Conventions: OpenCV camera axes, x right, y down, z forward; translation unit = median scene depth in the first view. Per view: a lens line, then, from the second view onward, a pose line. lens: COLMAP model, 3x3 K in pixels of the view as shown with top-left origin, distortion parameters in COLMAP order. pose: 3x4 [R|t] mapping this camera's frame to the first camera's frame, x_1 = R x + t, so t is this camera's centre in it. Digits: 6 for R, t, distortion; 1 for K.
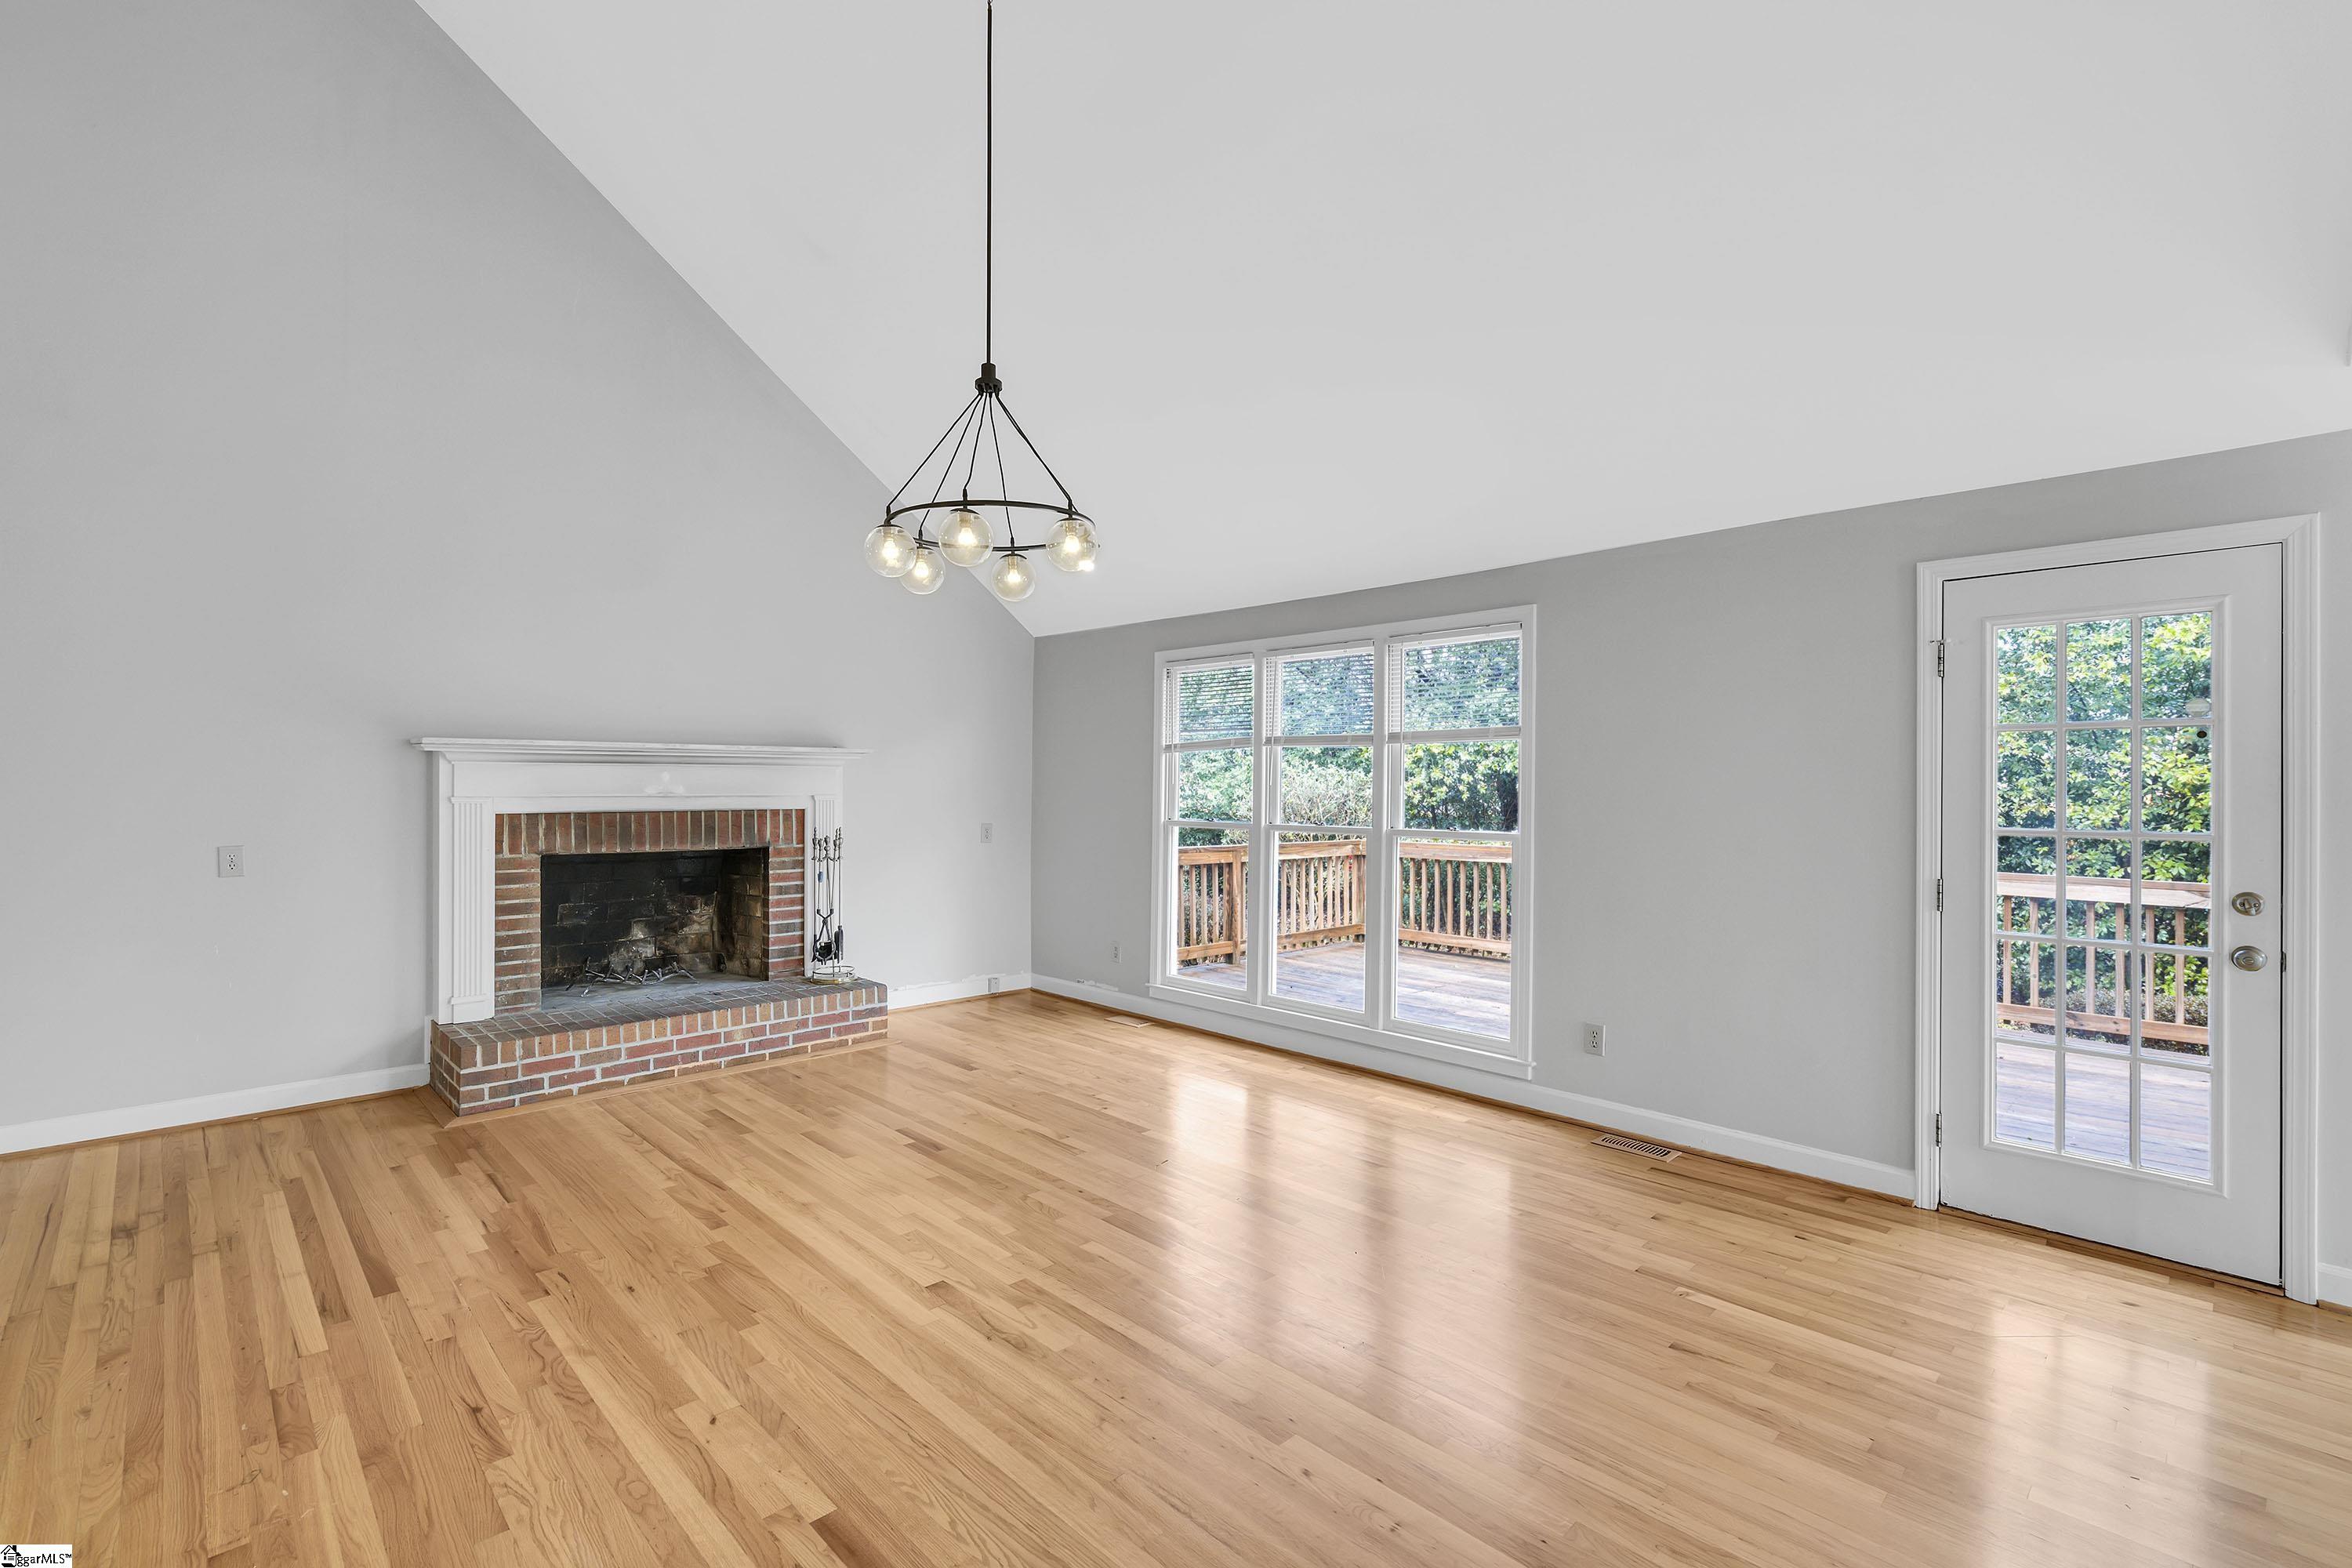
lens RADIAL K [[1052.0, 0, 1193.5], [0, 1052.0, 783.5], [0, 0, 1]] dist [-0.007782, -0.000843]
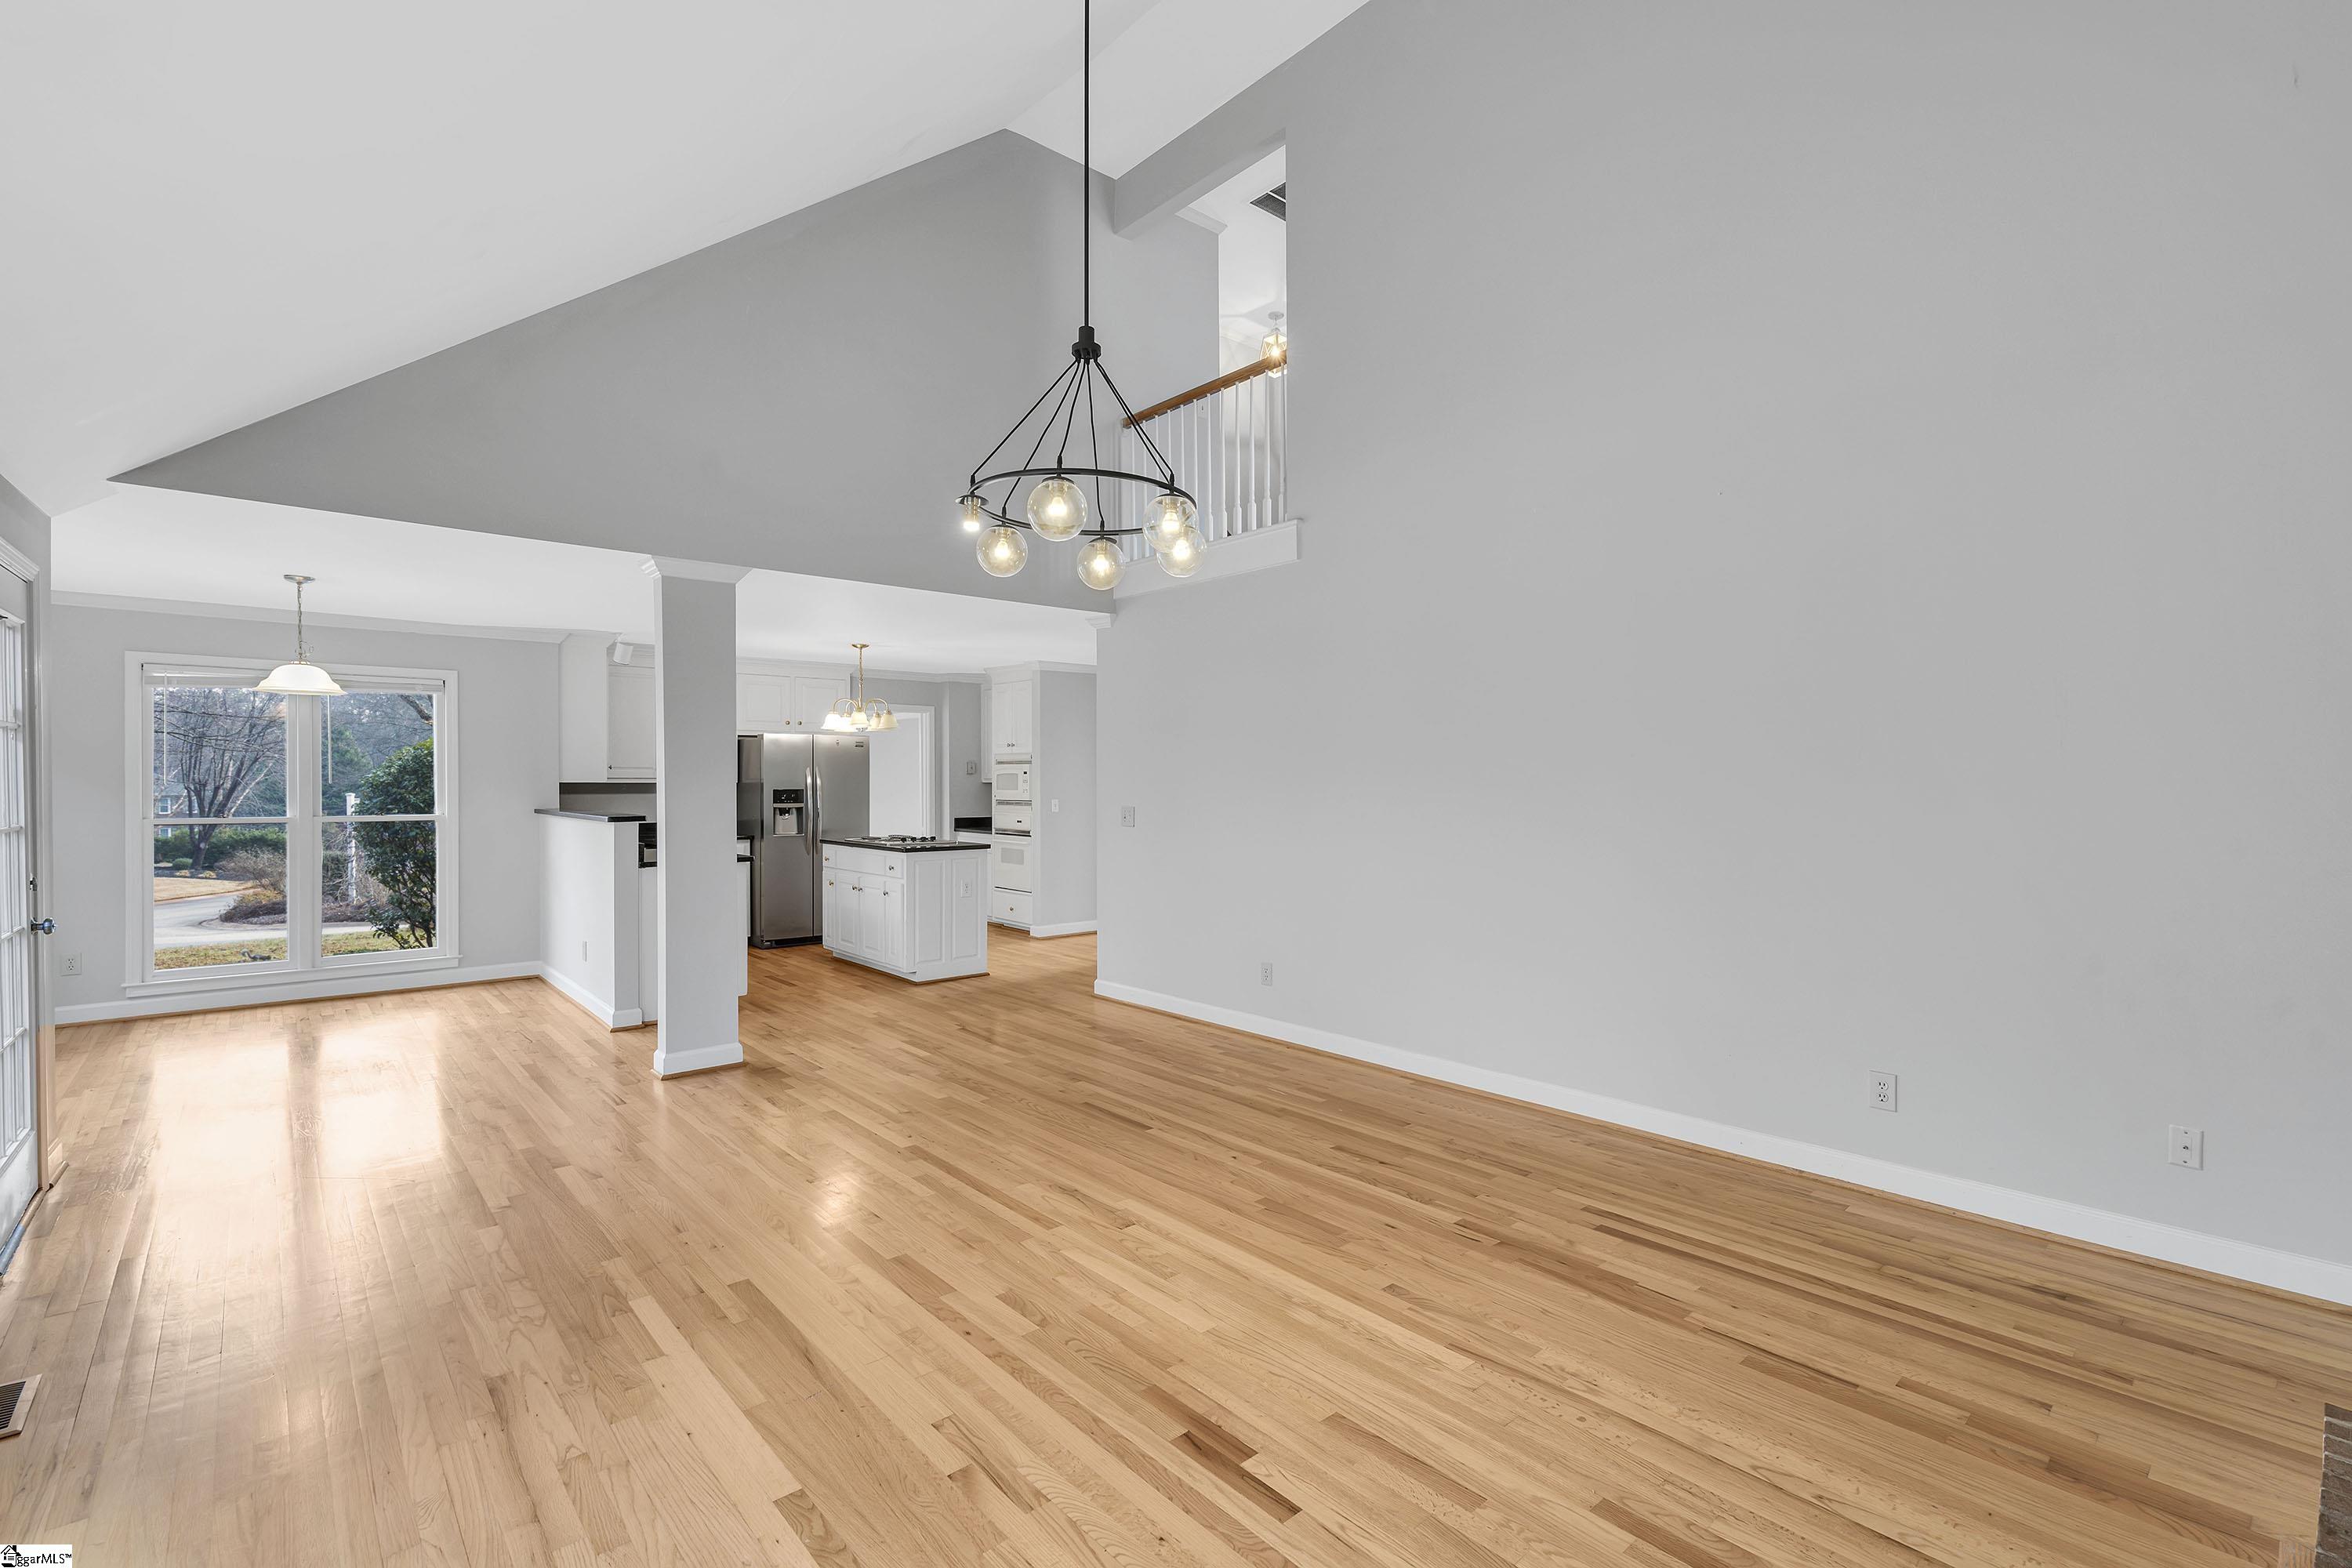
lens RADIAL K [[1052.0, 0, 1163.6], [0, 1052.0, 773.1], [0, 0, 1]] dist [-0.007782, -0.000843]
pose [[-0.997160, -0.002685, 0.075264, -0.206781], [-0.003154, 0.999976, -0.006114, -0.001878], [-0.075246, -0.006334, -0.997145, 1.192162]]
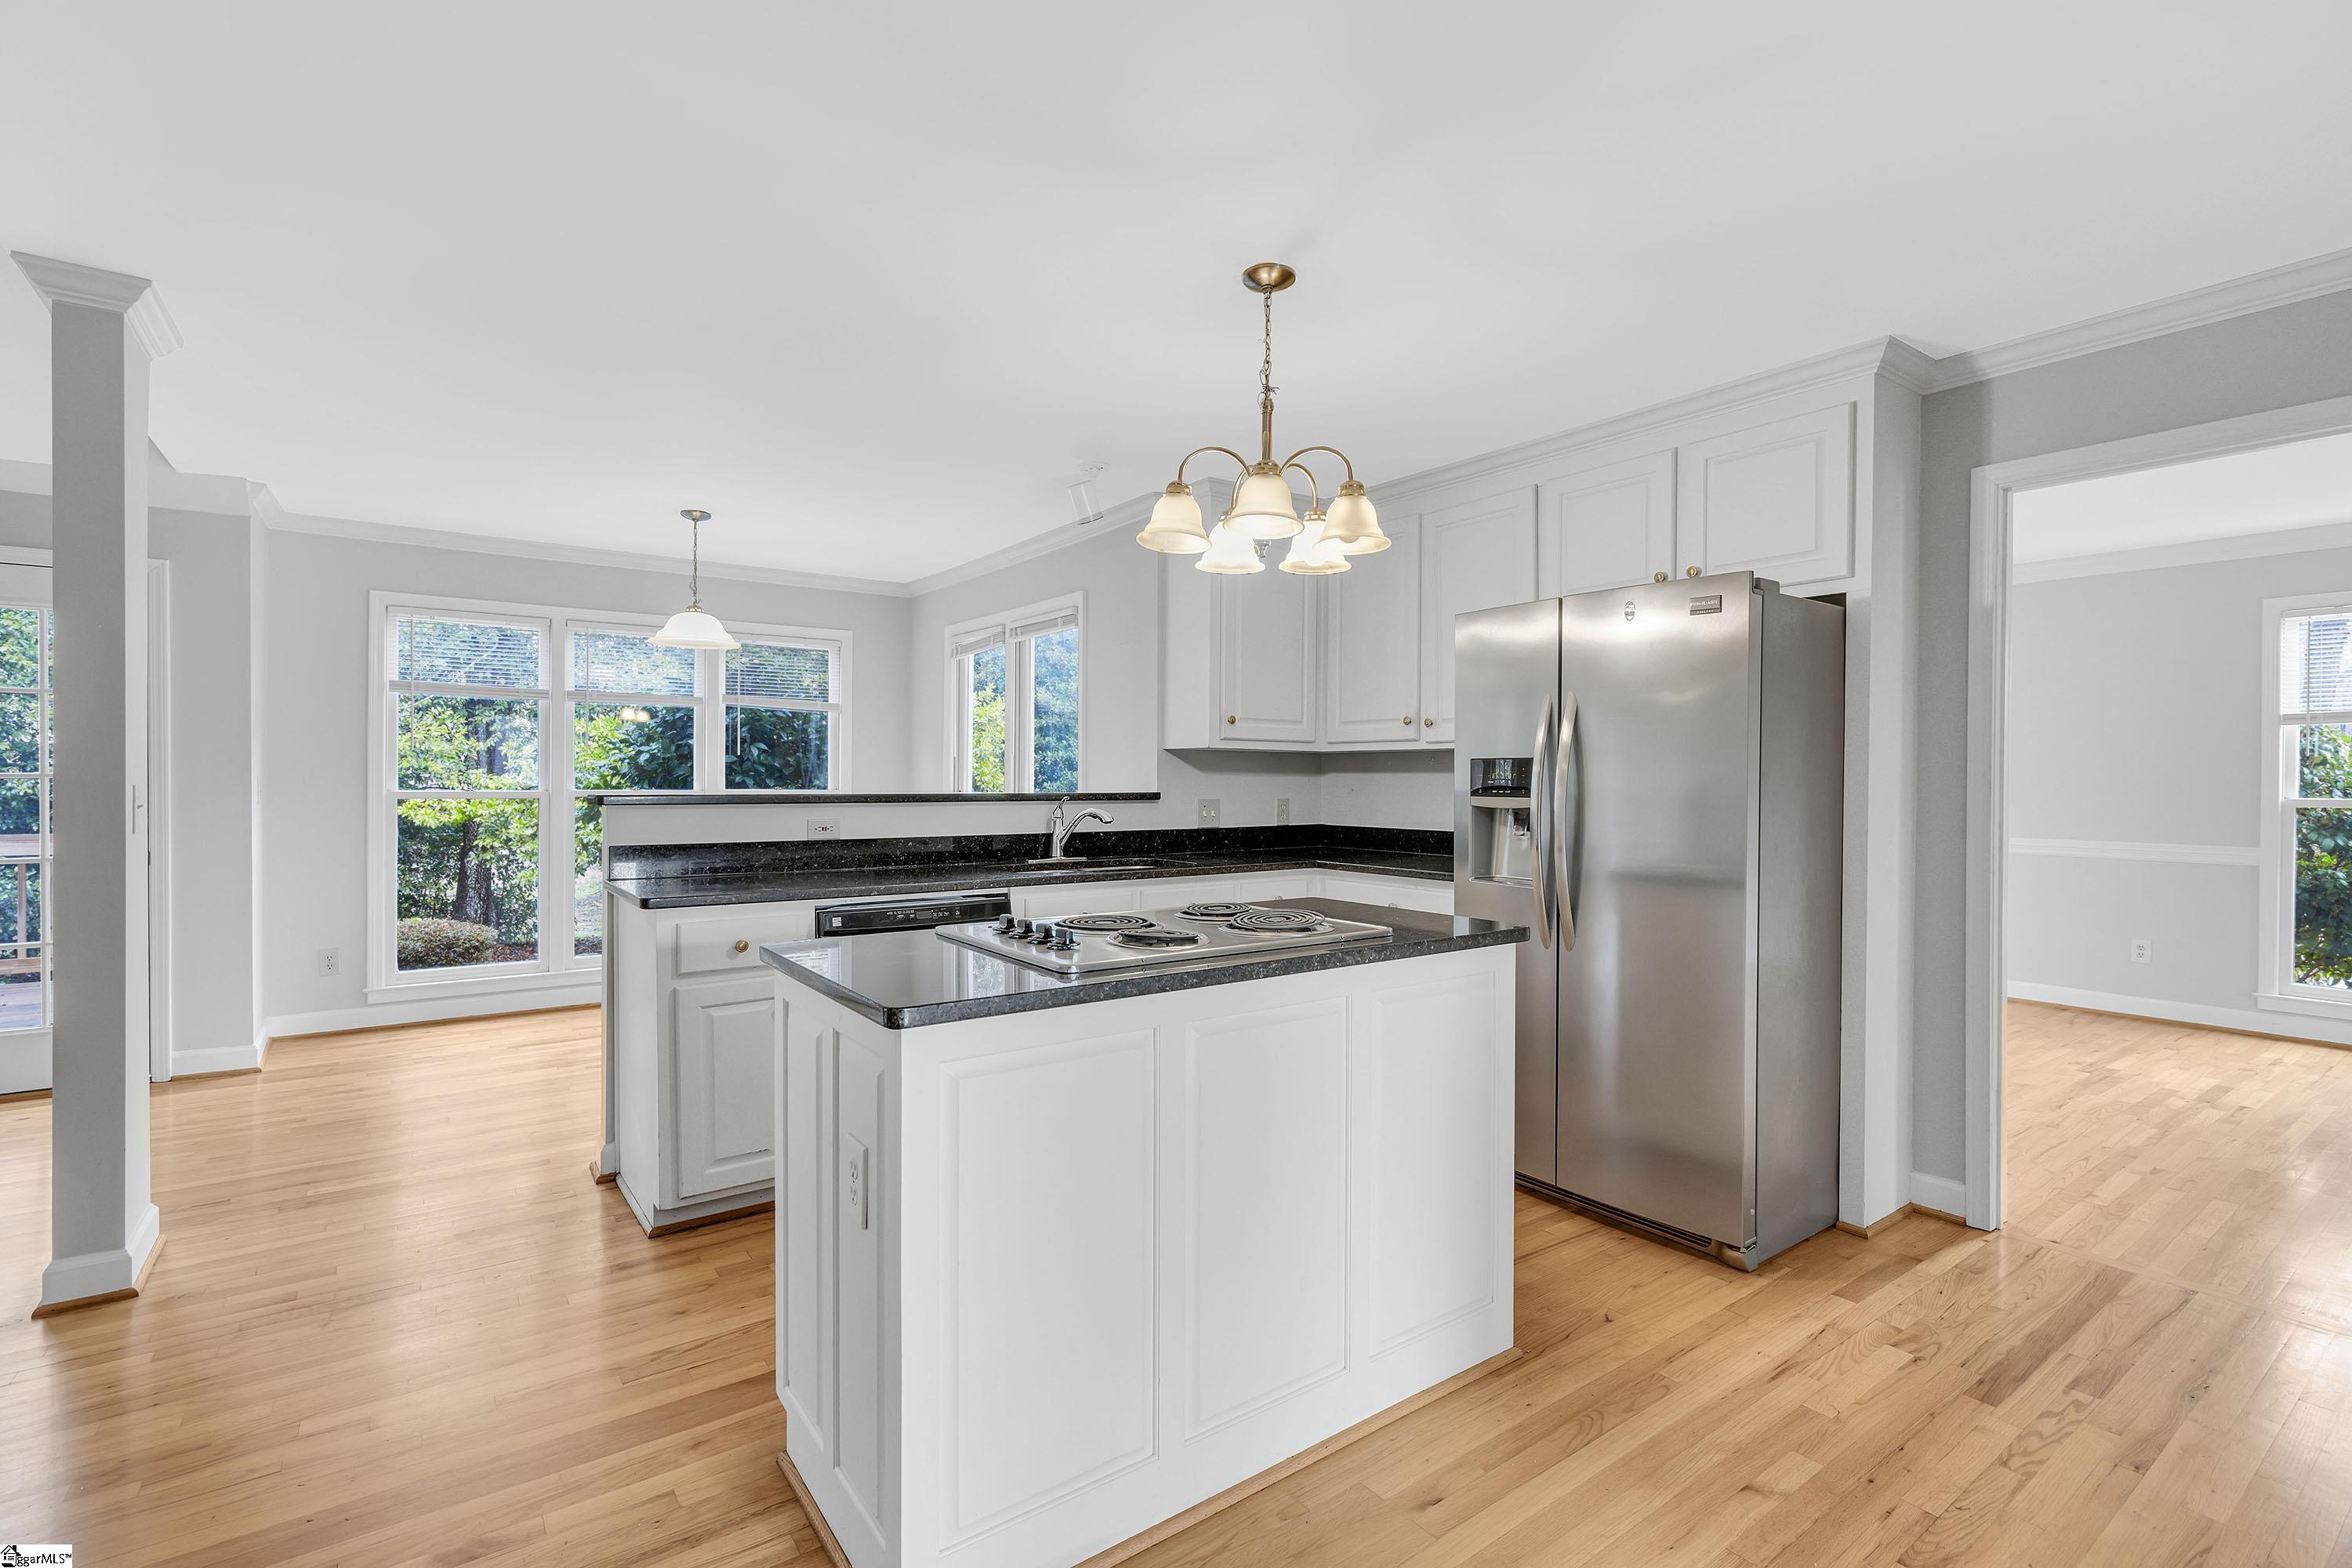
lens RADIAL K [[1052.0, 0, 1166.0], [0, 1052.0, 773.1], [0, 0, 1]] dist [-0.007782, -0.000843]
pose [[0.149108, 0.001448, 0.988820, -0.118358], [-0.004002, 0.999992, -0.000861, 0.025652], [-0.988813, -0.003829, 0.149113, -0.374270]]
